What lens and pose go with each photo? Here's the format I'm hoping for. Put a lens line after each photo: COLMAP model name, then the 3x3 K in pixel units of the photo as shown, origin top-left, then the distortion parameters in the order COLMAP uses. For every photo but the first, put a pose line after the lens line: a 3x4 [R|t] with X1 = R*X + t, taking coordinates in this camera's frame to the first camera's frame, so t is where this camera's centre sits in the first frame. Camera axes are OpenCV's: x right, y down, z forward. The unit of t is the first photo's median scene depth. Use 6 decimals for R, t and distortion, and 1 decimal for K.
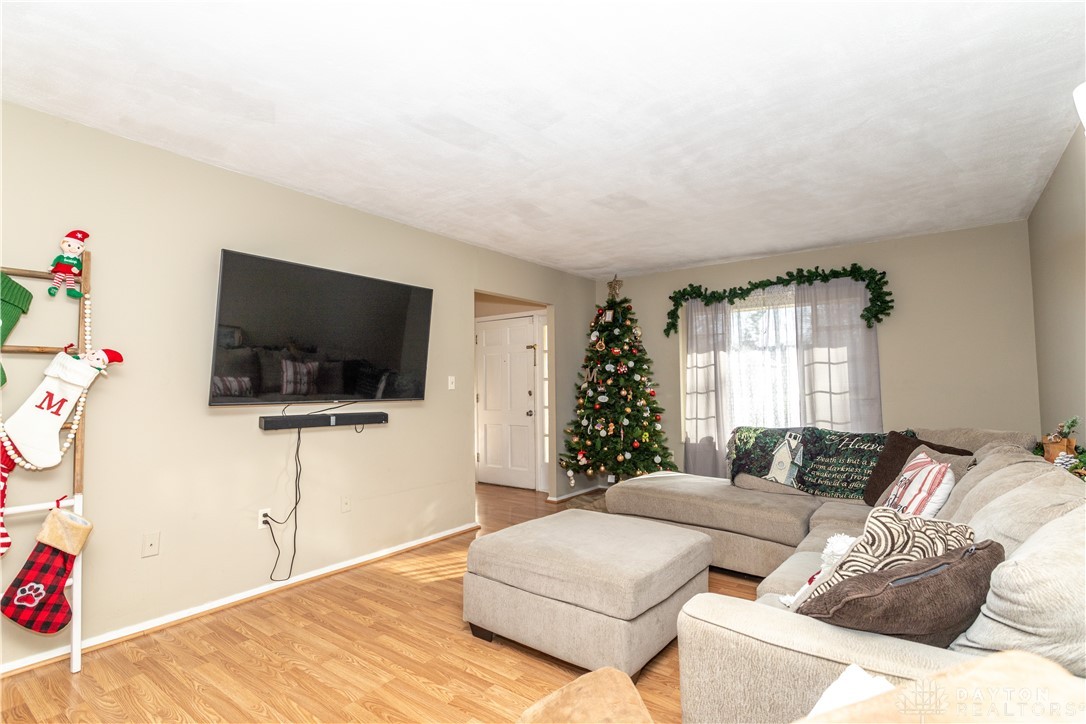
lens RADIAL K [[521.0, 0, 544.3], [0, 521.0, 357.0], [0, 0, 1]] dist [-0.001730, 0.005572]
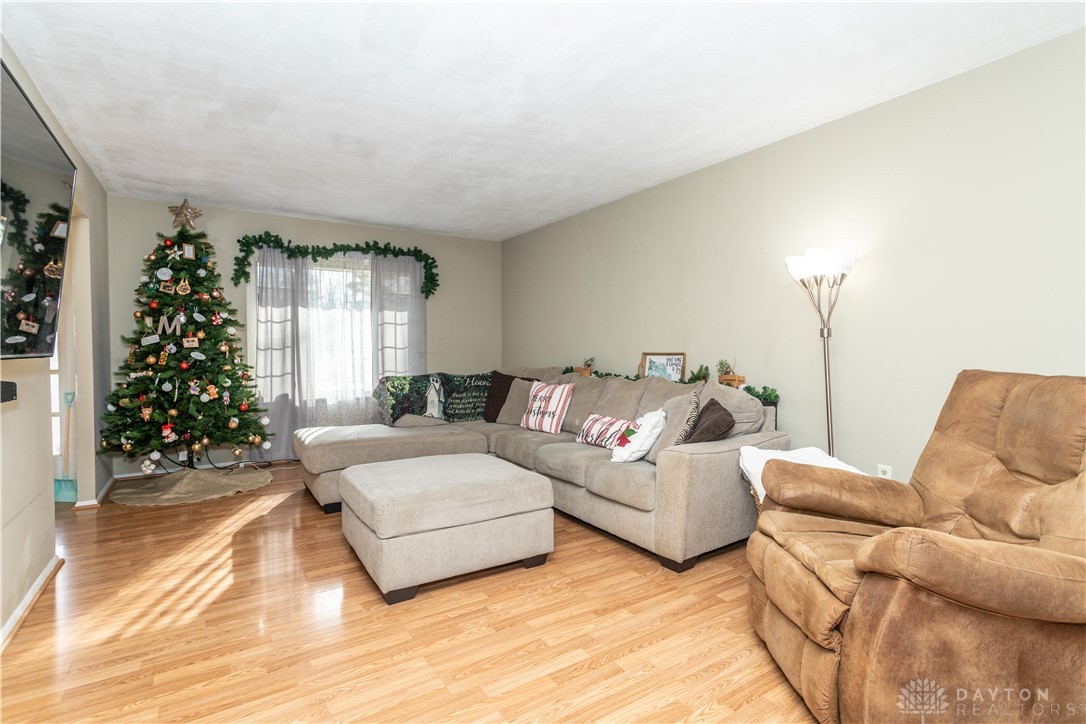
lens RADIAL K [[521.0, 0, 538.4], [0, 521.0, 354.4], [0, 0, 1]] dist [-0.001730, 0.005572]
pose [[0.353098, -0.009381, 0.935539, -0.479987], [-0.051645, 0.998230, 0.029501, 0.029429], [-0.934160, -0.058732, 0.351988, 0.246253]]
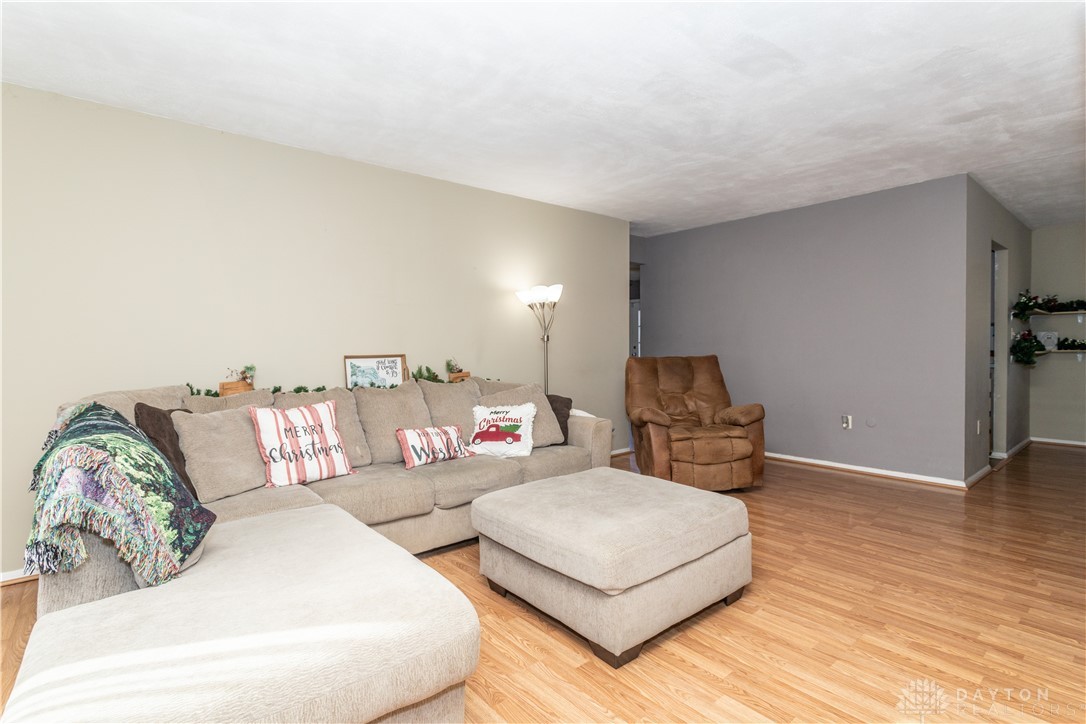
lens RADIAL K [[521.0, 0, 537.7], [0, 521.0, 351.9], [0, 0, 1]] dist [-0.001730, 0.005572]
pose [[-0.972243, 0.008959, 0.233801, -0.001499], [-0.001840, 0.998943, -0.045929, 0.073275], [-0.233965, -0.045085, -0.971199, 1.084641]]
